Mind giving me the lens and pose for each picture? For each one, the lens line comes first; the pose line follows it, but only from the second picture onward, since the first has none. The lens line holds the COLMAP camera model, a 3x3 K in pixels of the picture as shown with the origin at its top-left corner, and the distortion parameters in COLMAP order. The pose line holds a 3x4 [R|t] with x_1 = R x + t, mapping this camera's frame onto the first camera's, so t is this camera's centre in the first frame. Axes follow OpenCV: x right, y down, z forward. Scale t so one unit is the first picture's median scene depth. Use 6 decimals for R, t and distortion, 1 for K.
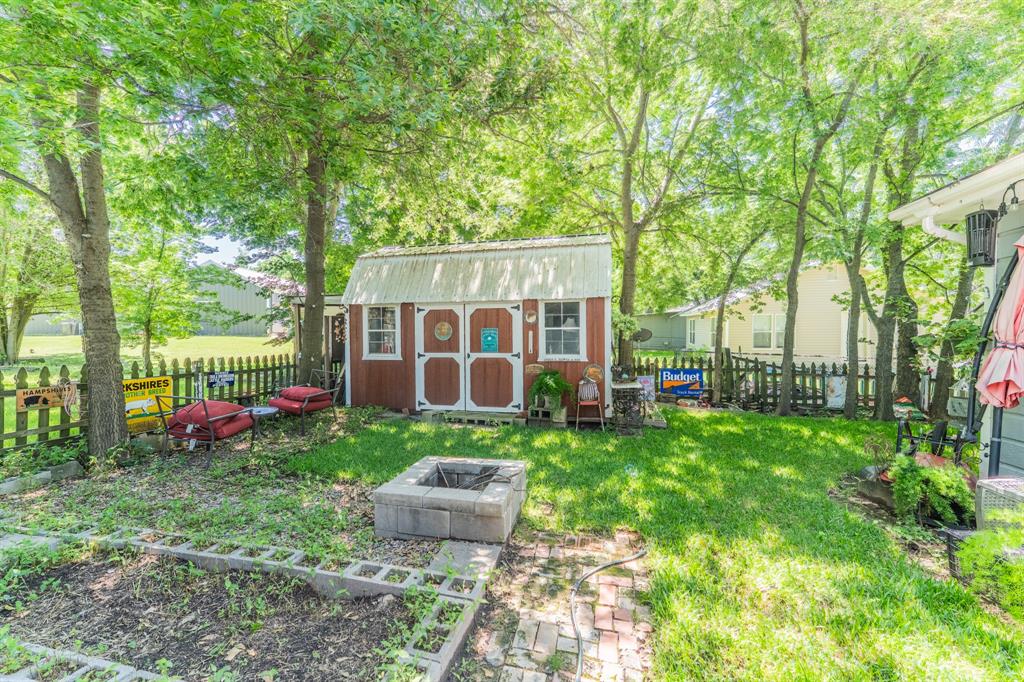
lens RADIAL K [[408.9, 0, 501.8], [0, 408.9, 341.1], [0, 0, 1]] dist [0.001383, 0.000056]
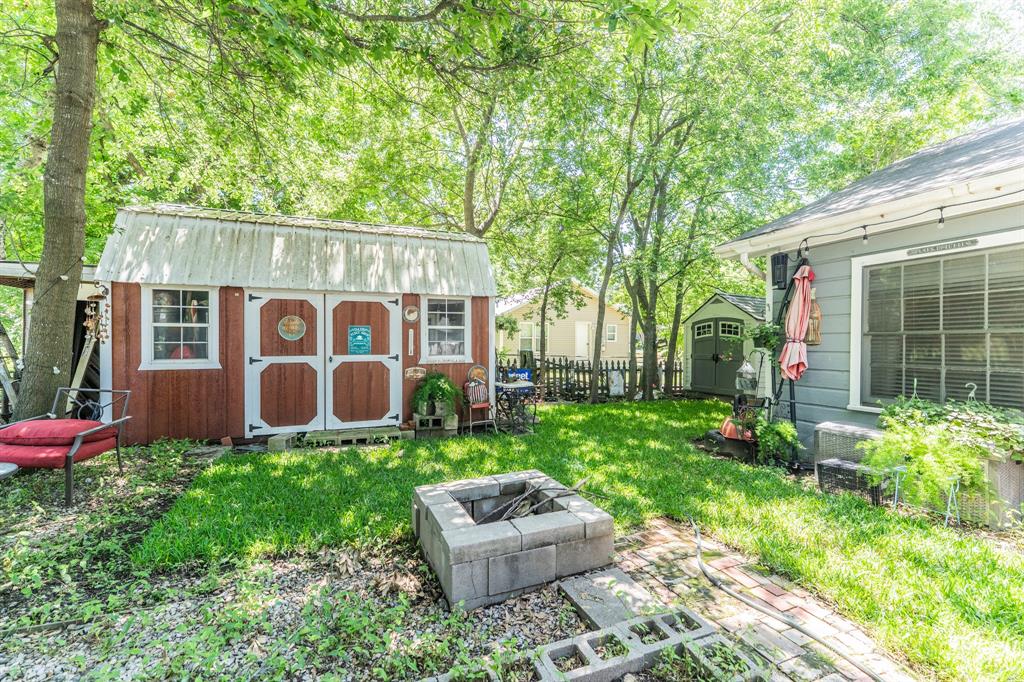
lens RADIAL K [[408.9, 0, 501.8], [0, 408.9, 341.1], [0, 0, 1]] dist [0.001383, 0.000056]
pose [[0.818338, 0.006598, 0.574700, -0.274541], [0.005120, 0.999811, -0.018769, 0.017393], [-0.574715, 0.018302, 0.818149, 0.170116]]
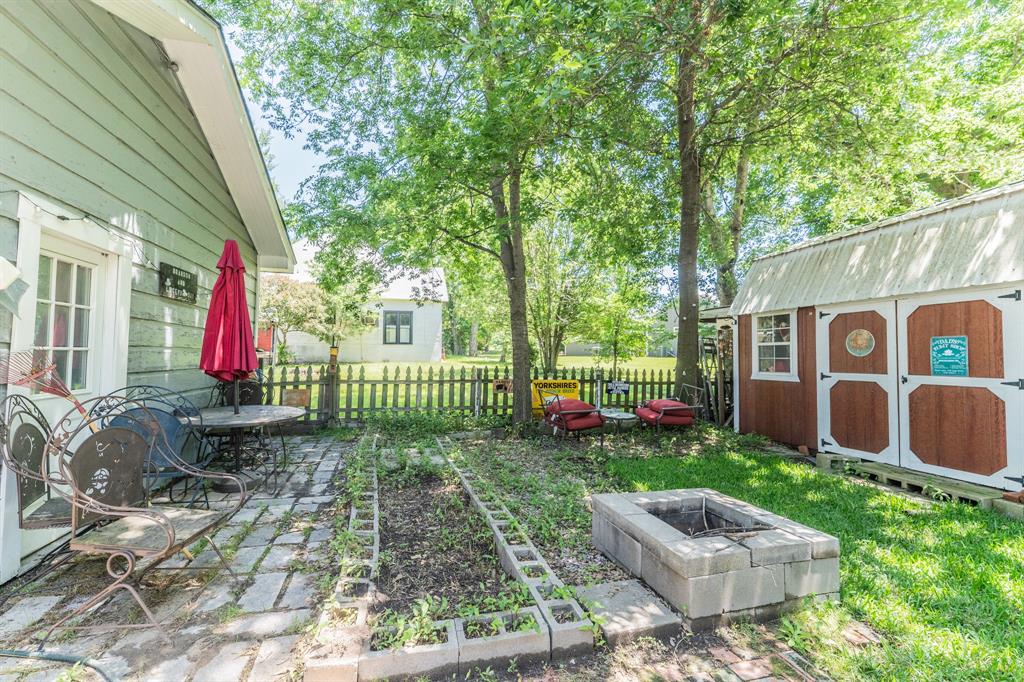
lens RADIAL K [[422.5, 0, 507.5], [0, 422.5, 342.2], [0, 0, 1]] dist [0.002431, 0.000376]
pose [[0.489129, -0.020030, -0.871982, 0.199441], [-0.031880, 0.998658, -0.040822, 0.024330], [0.871629, 0.047766, 0.487833, 0.141879]]
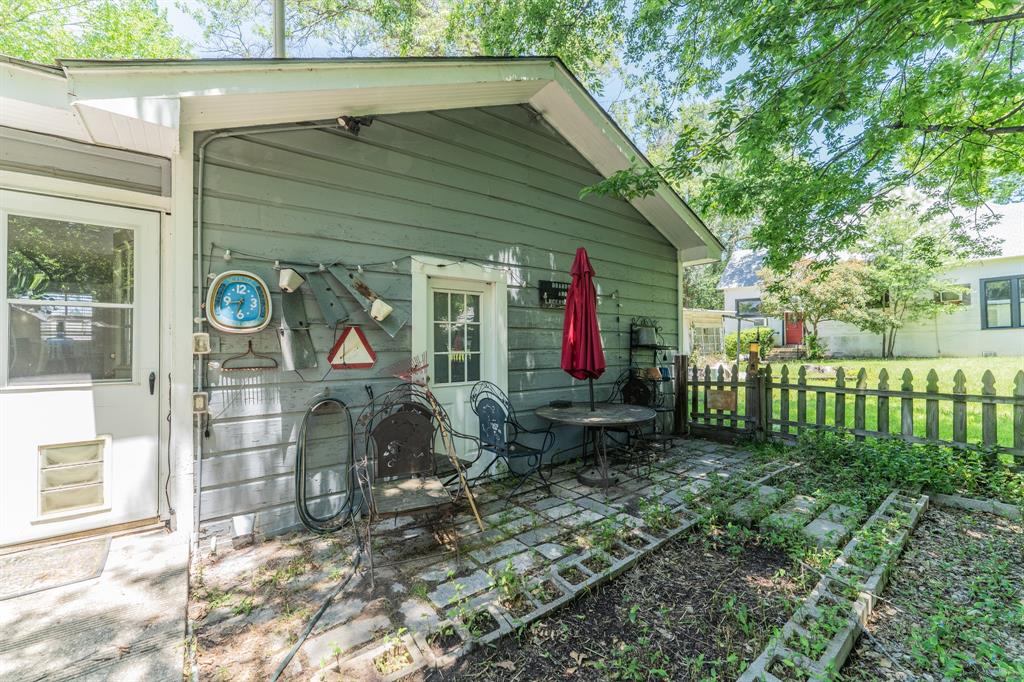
lens RADIAL K [[415.7, 0, 505.0], [0, 415.7, 341.5], [0, 0, 1]] dist [0.000663, -0.000036]
pose [[-0.633555, -0.004306, -0.773685, 0.051057], [-0.006778, 0.999977, -0.000016, 0.011326], [0.773668, 0.005234, -0.633570, 0.390285]]
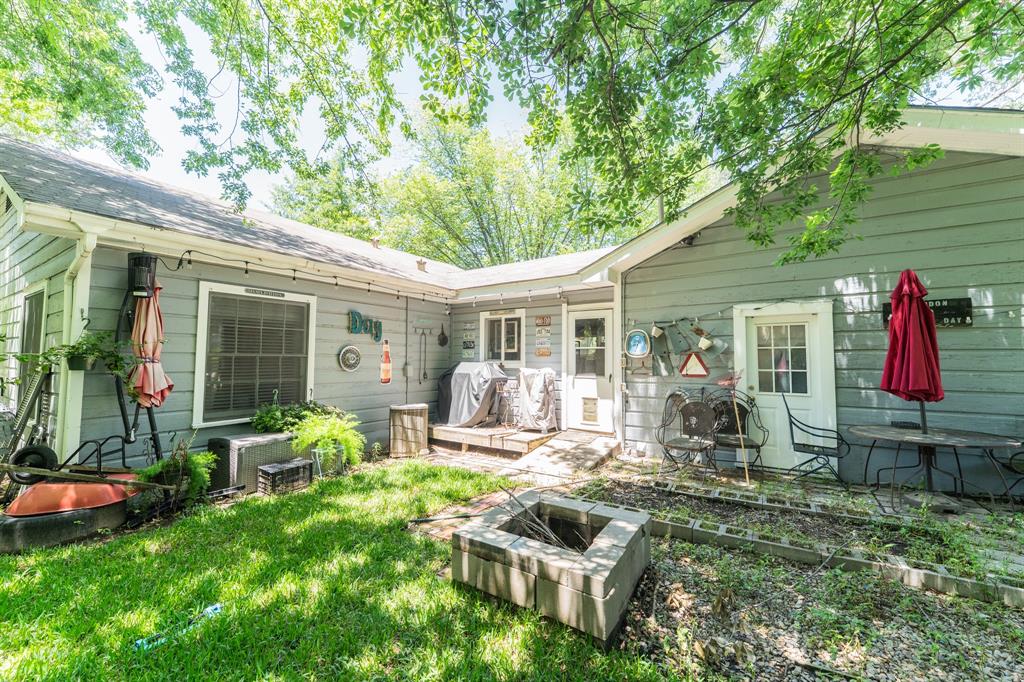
lens RADIAL K [[415.7, 0, 505.0], [0, 415.7, 341.5], [0, 0, 1]] dist [0.000663, -0.000036]
pose [[-0.938672, 0.012382, 0.344589, -0.144198], [0.001549, 0.999496, -0.031696, -0.002390], [-0.344808, -0.029218, -0.938219, 0.880031]]
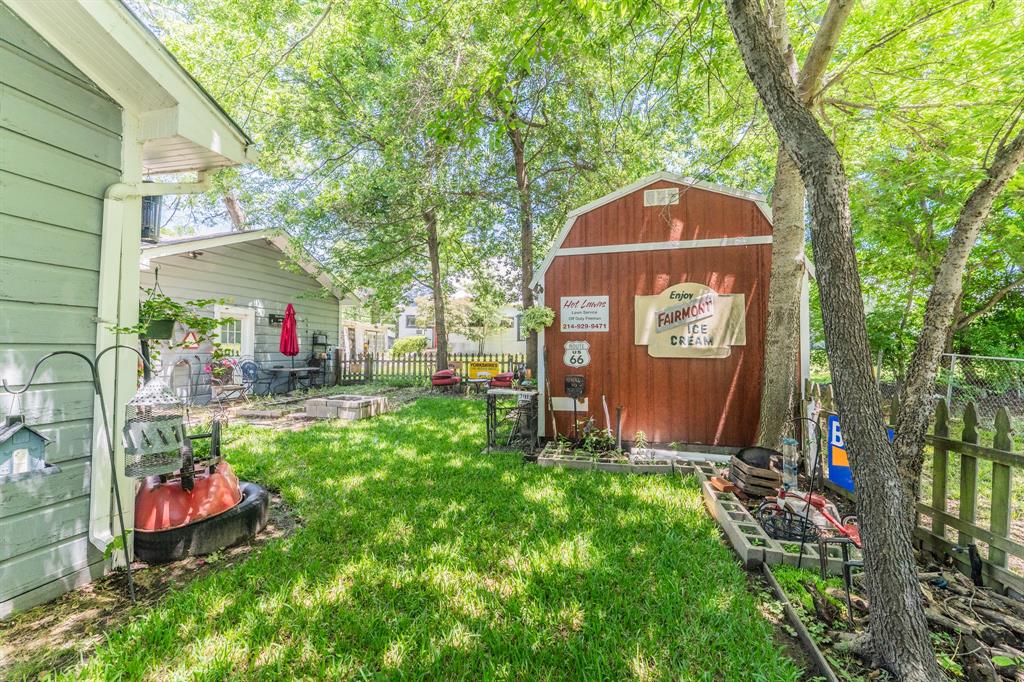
lens RADIAL K [[408.9, 0, 501.8], [0, 408.9, 341.1], [0, 0, 1]] dist [0.001383, 0.000056]
pose [[-0.013604, -0.020333, -0.999701, 0.998946], [-0.026028, 0.999462, -0.019974, 0.020992], [0.999569, 0.025749, -0.014125, 0.892325]]
